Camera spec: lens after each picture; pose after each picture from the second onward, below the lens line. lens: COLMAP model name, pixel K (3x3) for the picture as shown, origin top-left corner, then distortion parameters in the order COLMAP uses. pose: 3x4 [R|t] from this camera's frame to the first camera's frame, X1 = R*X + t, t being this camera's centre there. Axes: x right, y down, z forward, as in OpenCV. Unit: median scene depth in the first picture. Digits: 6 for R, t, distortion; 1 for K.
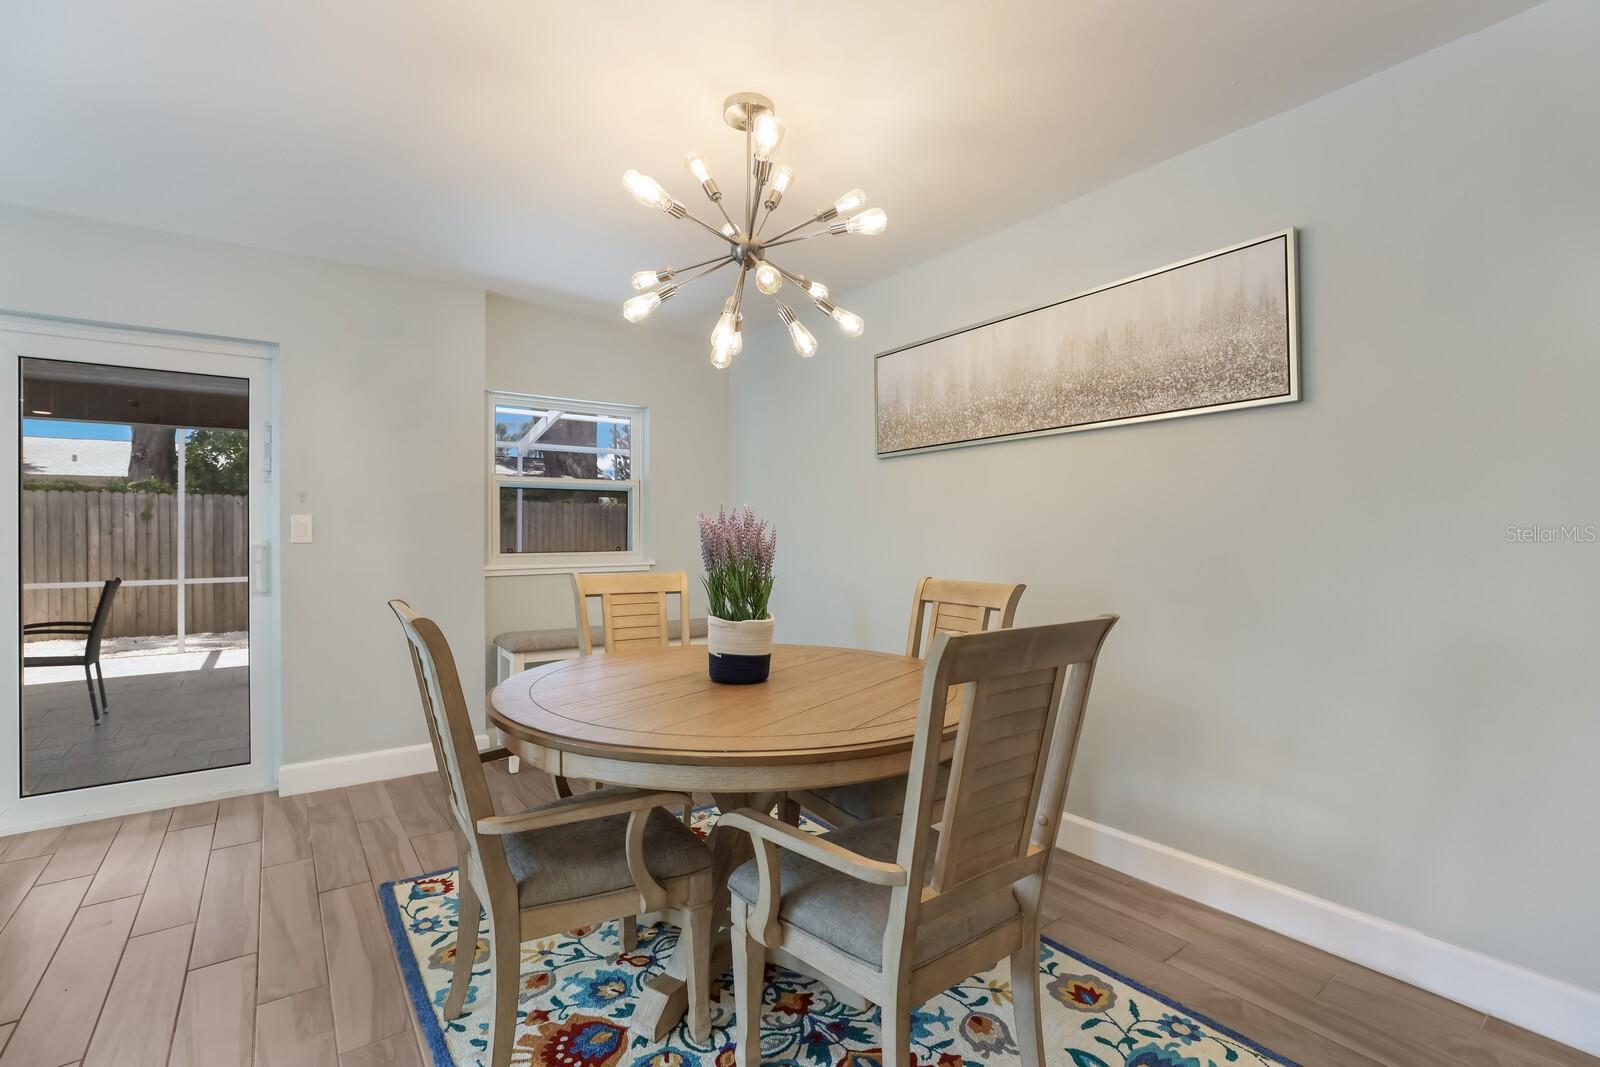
lens RADIAL K [[726.2, 0, 802.7], [0, 726.2, 532.5], [0, 0, 1]] dist [-0.024743, 0.006488]
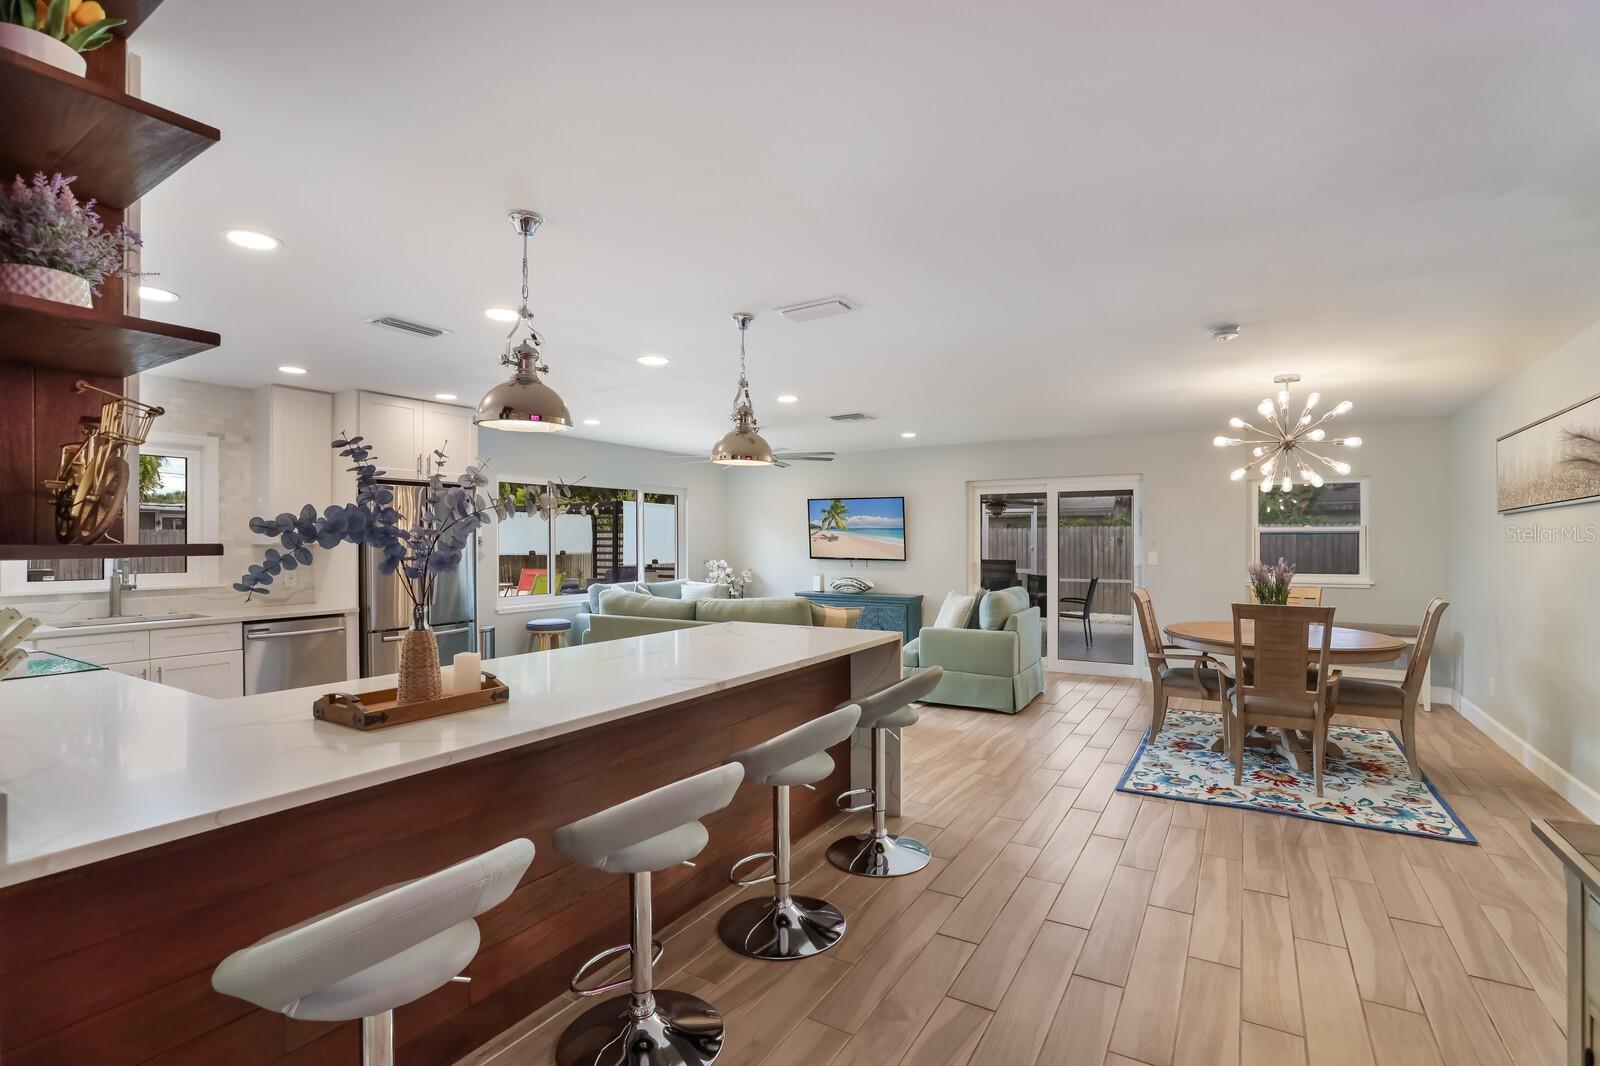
lens RADIAL K [[726.2, 0, 822.8], [0, 726.2, 538.7], [0, 0, 1]] dist [-0.024743, 0.006488]
pose [[0.398238, -0.005002, -0.917269, 0.662436], [0.000390, 0.999986, -0.005284, -0.039187], [0.917282, 0.001746, 0.398234, -0.564600]]
